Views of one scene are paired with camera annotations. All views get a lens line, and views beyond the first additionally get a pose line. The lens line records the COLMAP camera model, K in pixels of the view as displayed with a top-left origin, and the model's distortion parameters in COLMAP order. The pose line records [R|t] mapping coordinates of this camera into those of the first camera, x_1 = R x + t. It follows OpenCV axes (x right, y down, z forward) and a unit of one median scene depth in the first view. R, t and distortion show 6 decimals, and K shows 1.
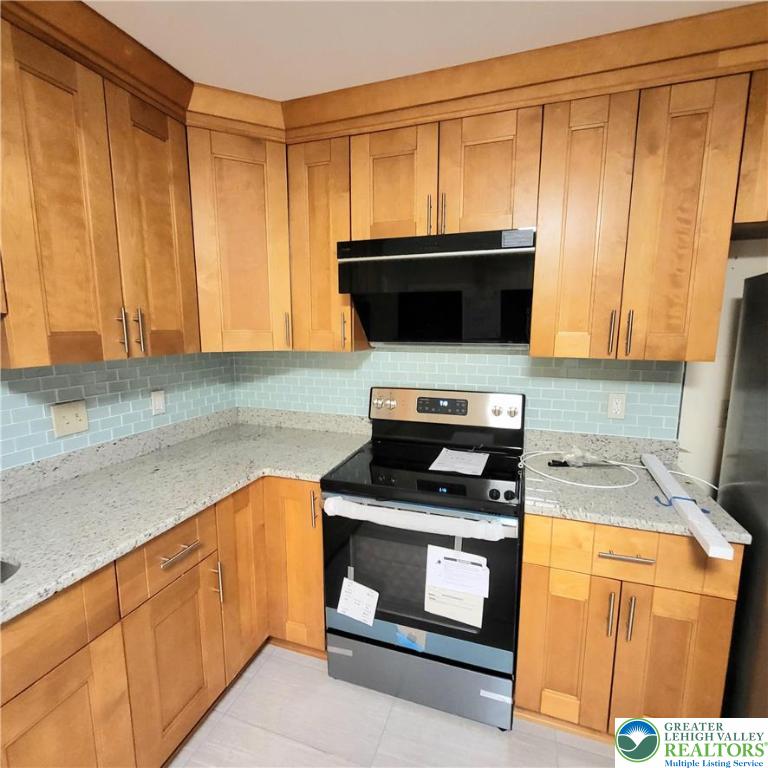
lens RADIAL K [[406.4, 0, 384.0], [0, 406.4, 384.0], [0, 0, 1]] dist [0.001120, -0.000690]
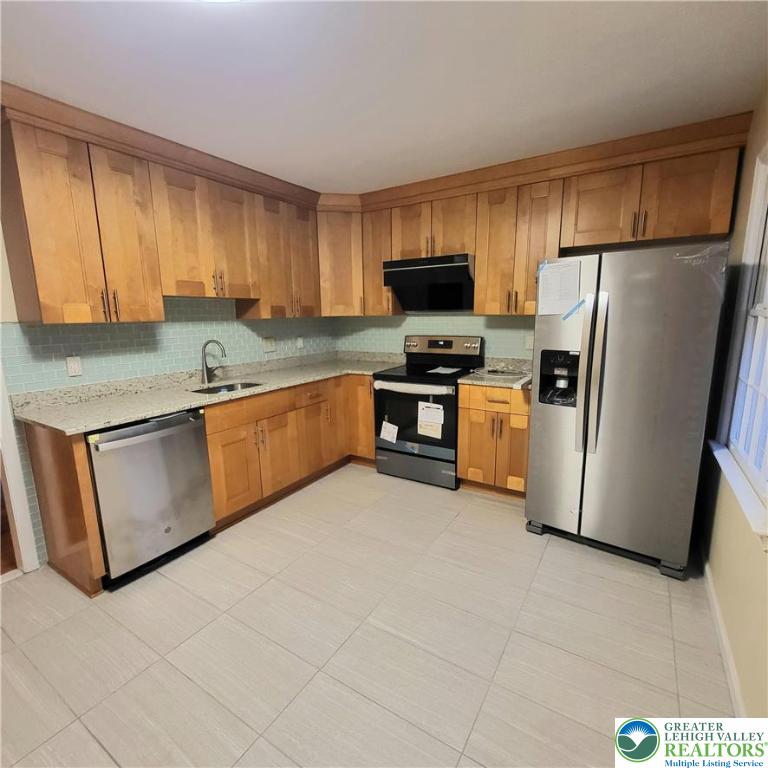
lens RADIAL K [[406.4, 0, 384.0], [0, 406.4, 384.0], [0, 0, 1]] dist [0.001120, -0.000690]
pose [[0.972297, 0.024724, -0.232438, 0.396597], [-0.016754, 0.999204, 0.036199, 0.206695], [0.233148, -0.031302, 0.971937, -1.067872]]
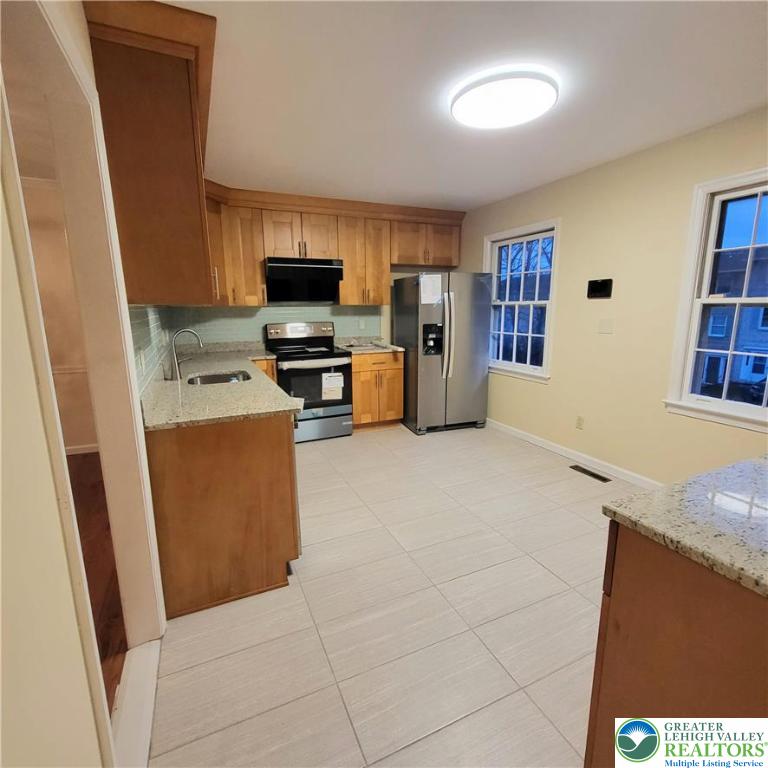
lens RADIAL K [[406.4, 0, 384.0], [0, 406.4, 384.0], [0, 0, 1]] dist [0.001120, -0.000690]
pose [[0.725681, -0.137747, 0.674101, -1.327106], [0.108189, 0.990411, 0.085914, 0.251756], [-0.679472, 0.010584, 0.733625, -1.191455]]
